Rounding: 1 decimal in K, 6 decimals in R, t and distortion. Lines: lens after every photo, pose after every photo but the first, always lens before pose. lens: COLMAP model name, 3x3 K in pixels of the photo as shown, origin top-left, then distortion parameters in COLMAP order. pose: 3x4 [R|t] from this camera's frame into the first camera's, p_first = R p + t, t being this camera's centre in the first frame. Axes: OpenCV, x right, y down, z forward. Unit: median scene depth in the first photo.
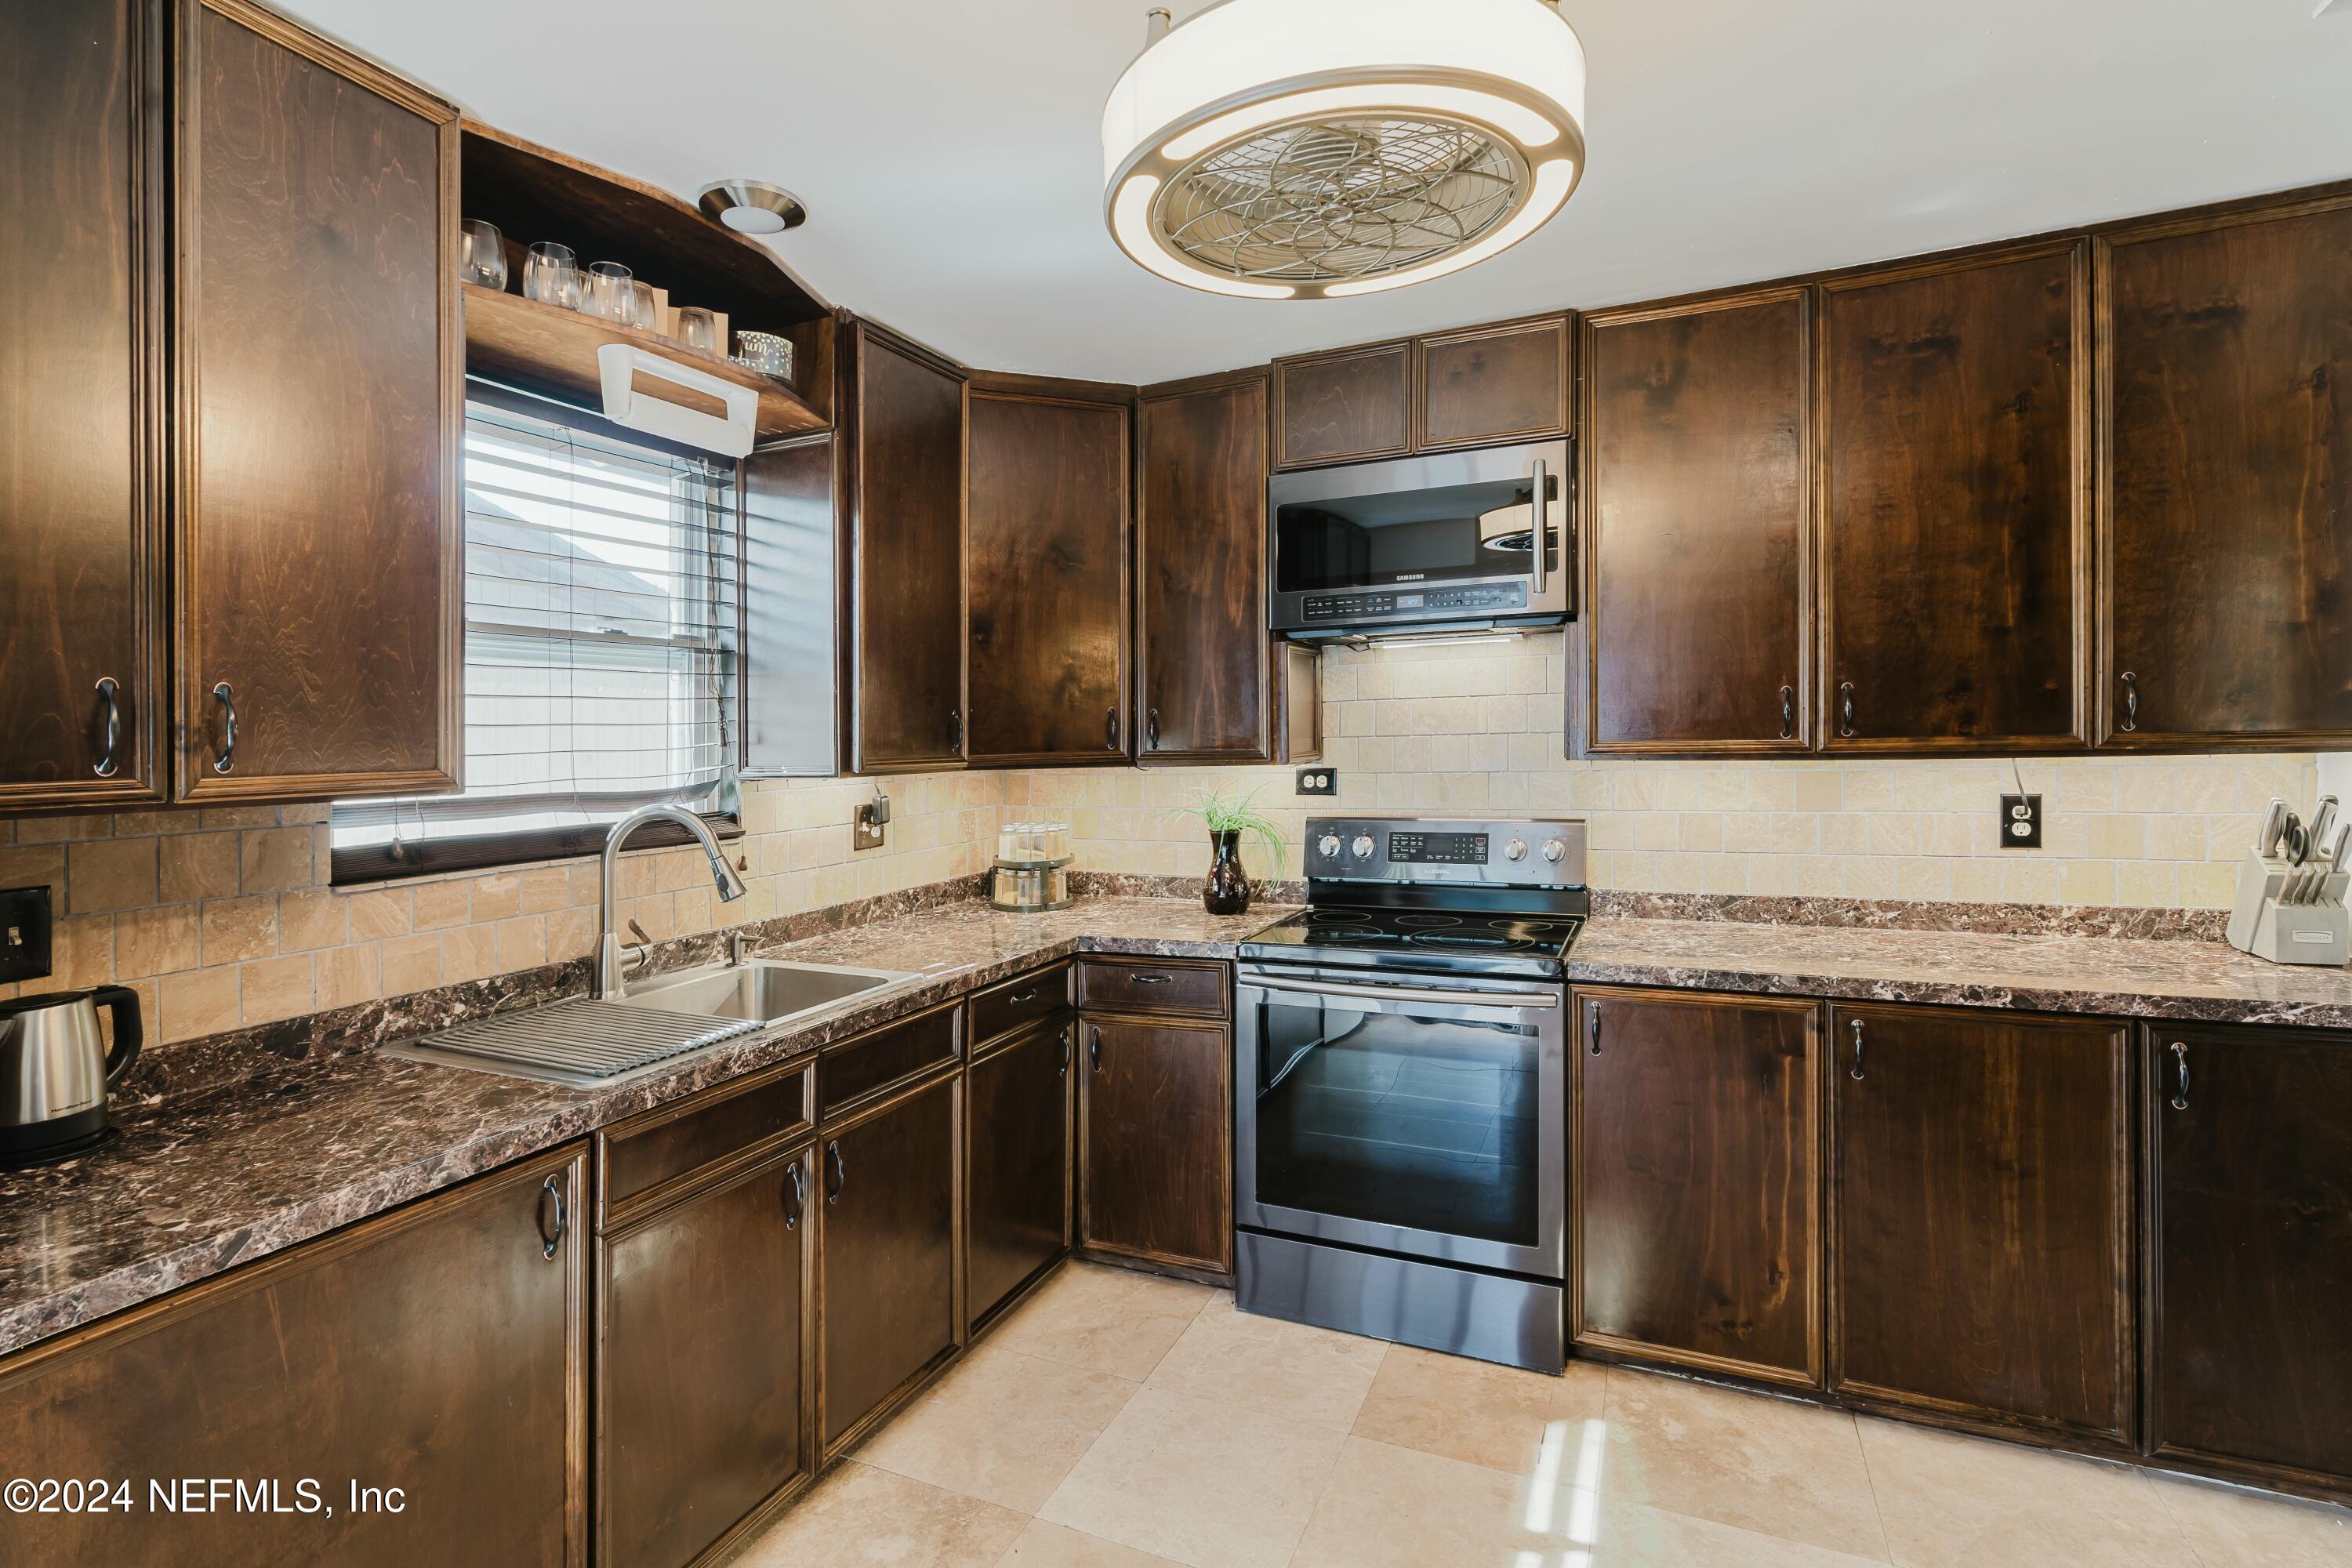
lens RADIAL K [[1123.4, 0, 1173.2], [0, 1123.4, 735.4], [0, 0, 1]] dist [-0.007535, 0.000739]
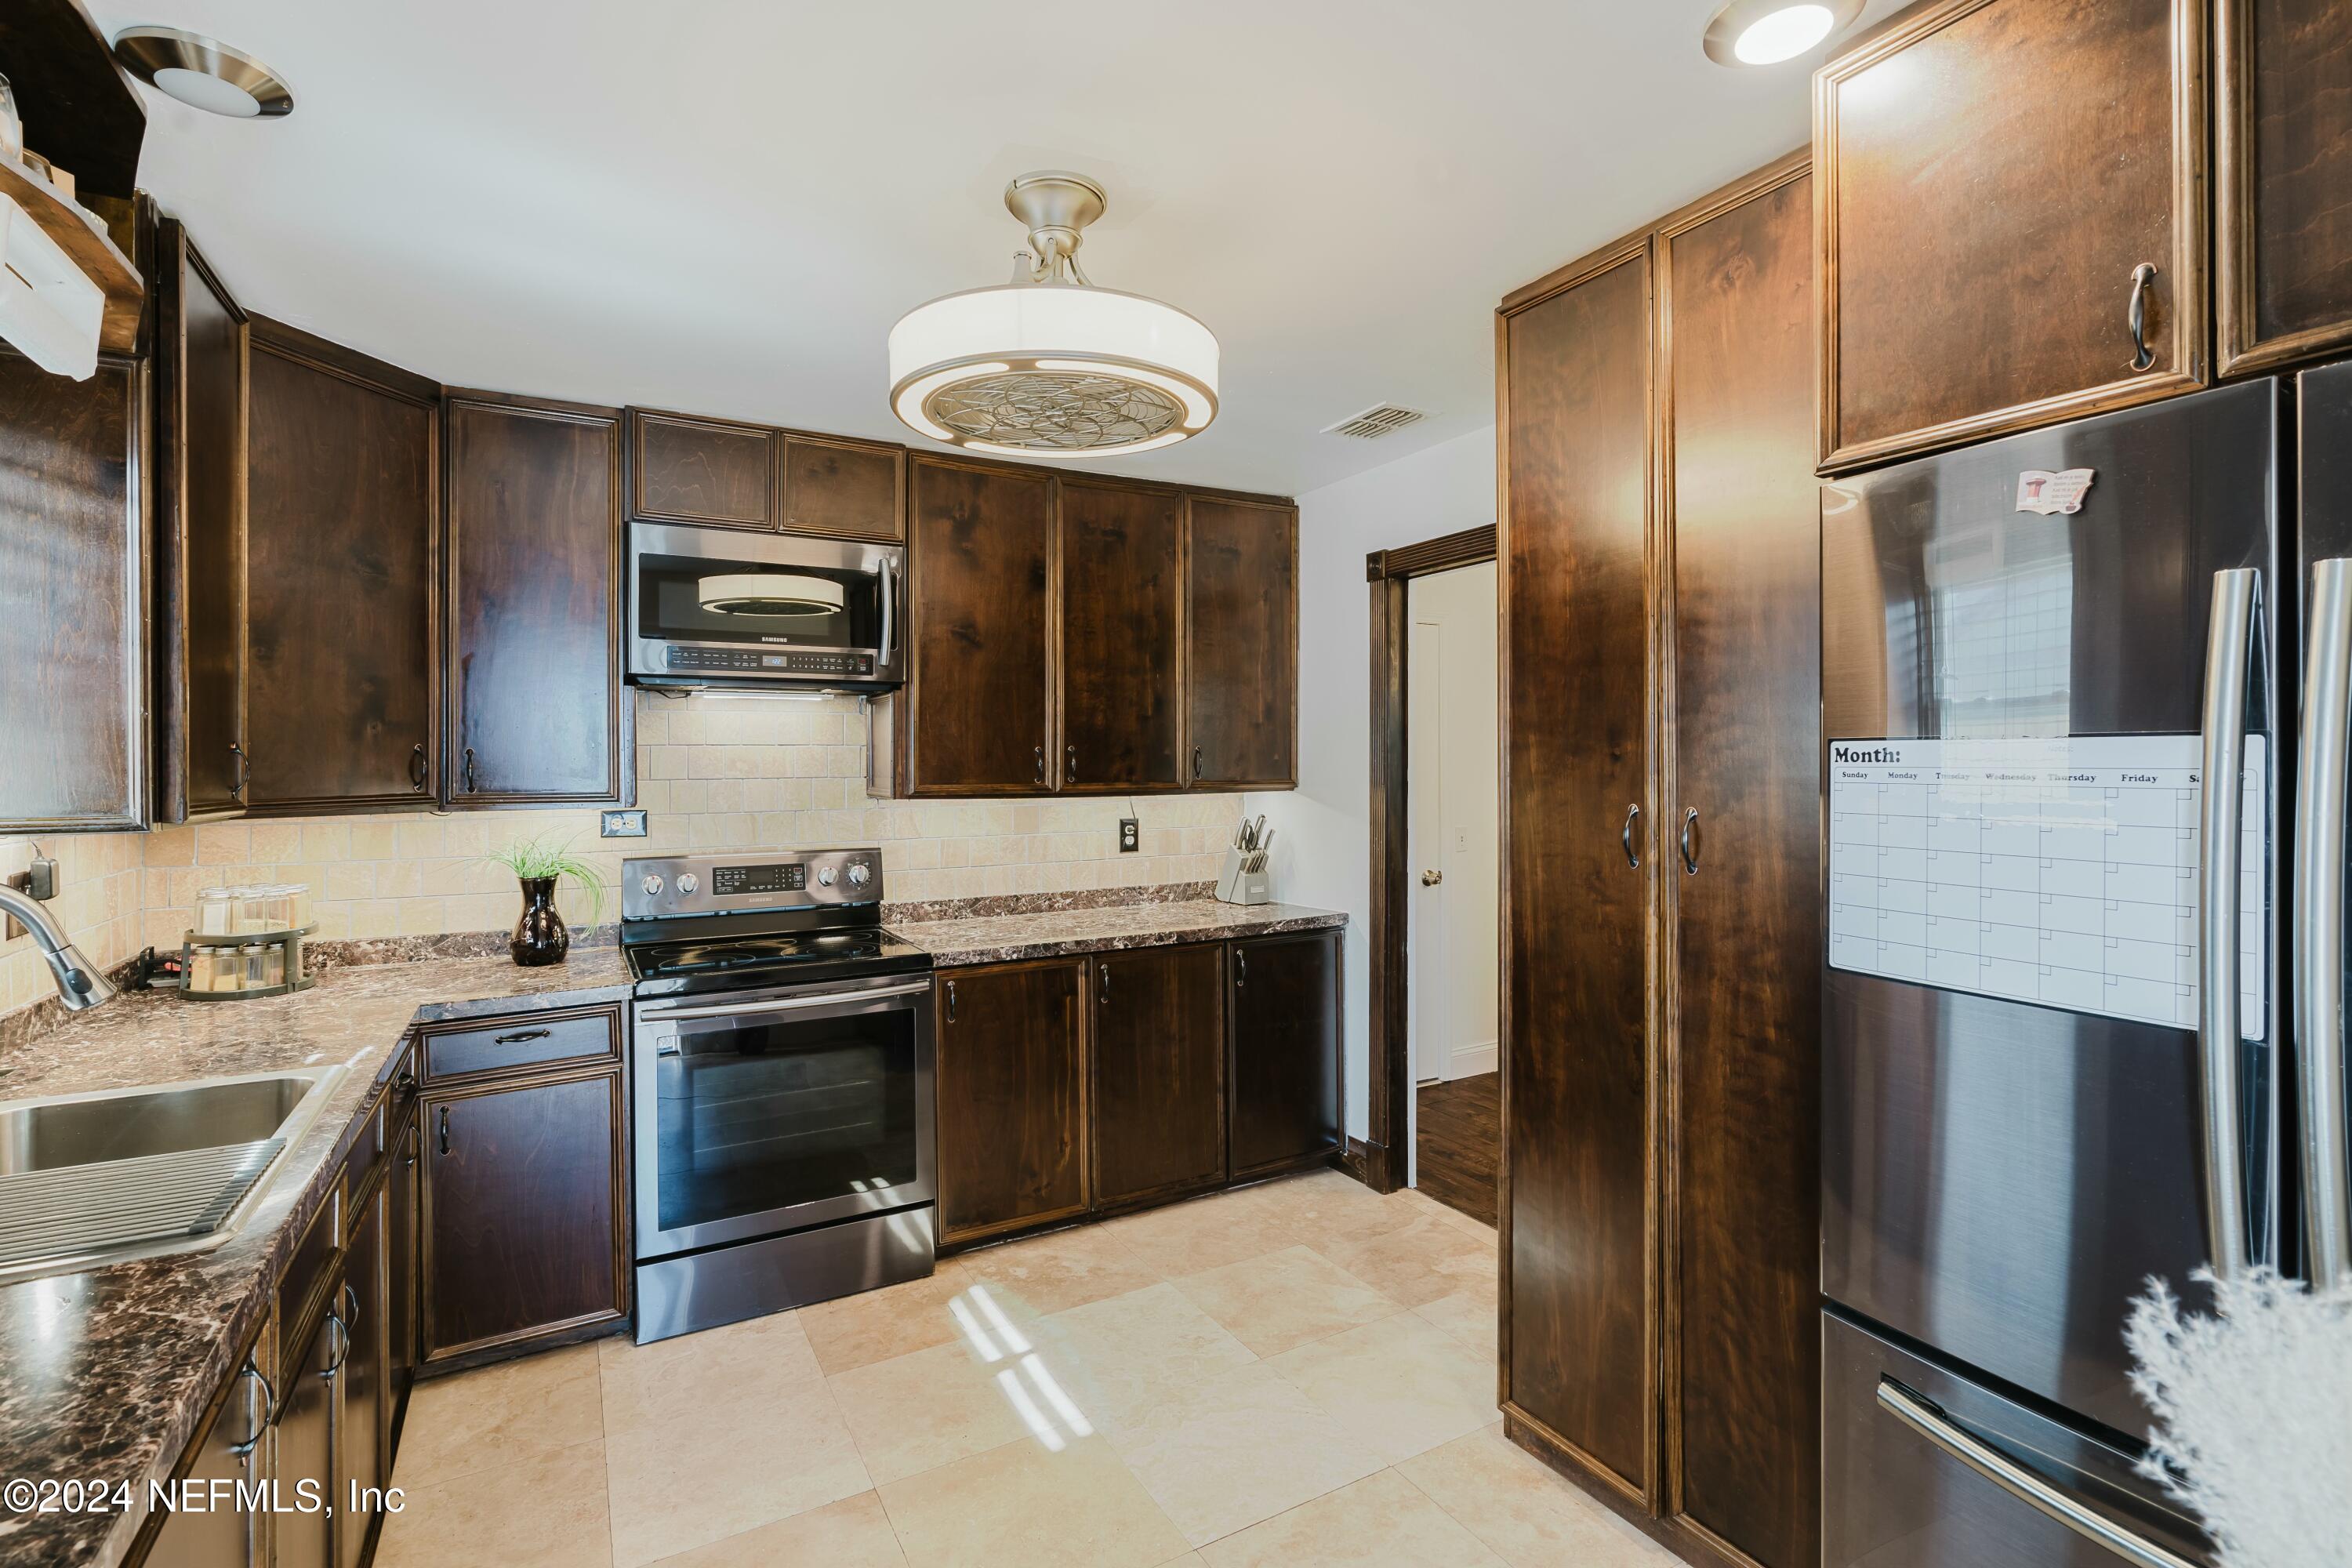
lens RADIAL K [[1083.6, 0, 1173.5], [0, 1083.6, 769.2], [0, 0, 1]] dist [-0.002198, 0.000011]
pose [[0.583468, 0.014528, 0.812007, -0.519948], [-0.007642, 0.999894, -0.012398, 0.000483], [-0.812101, 0.001029, 0.583517, 0.040858]]
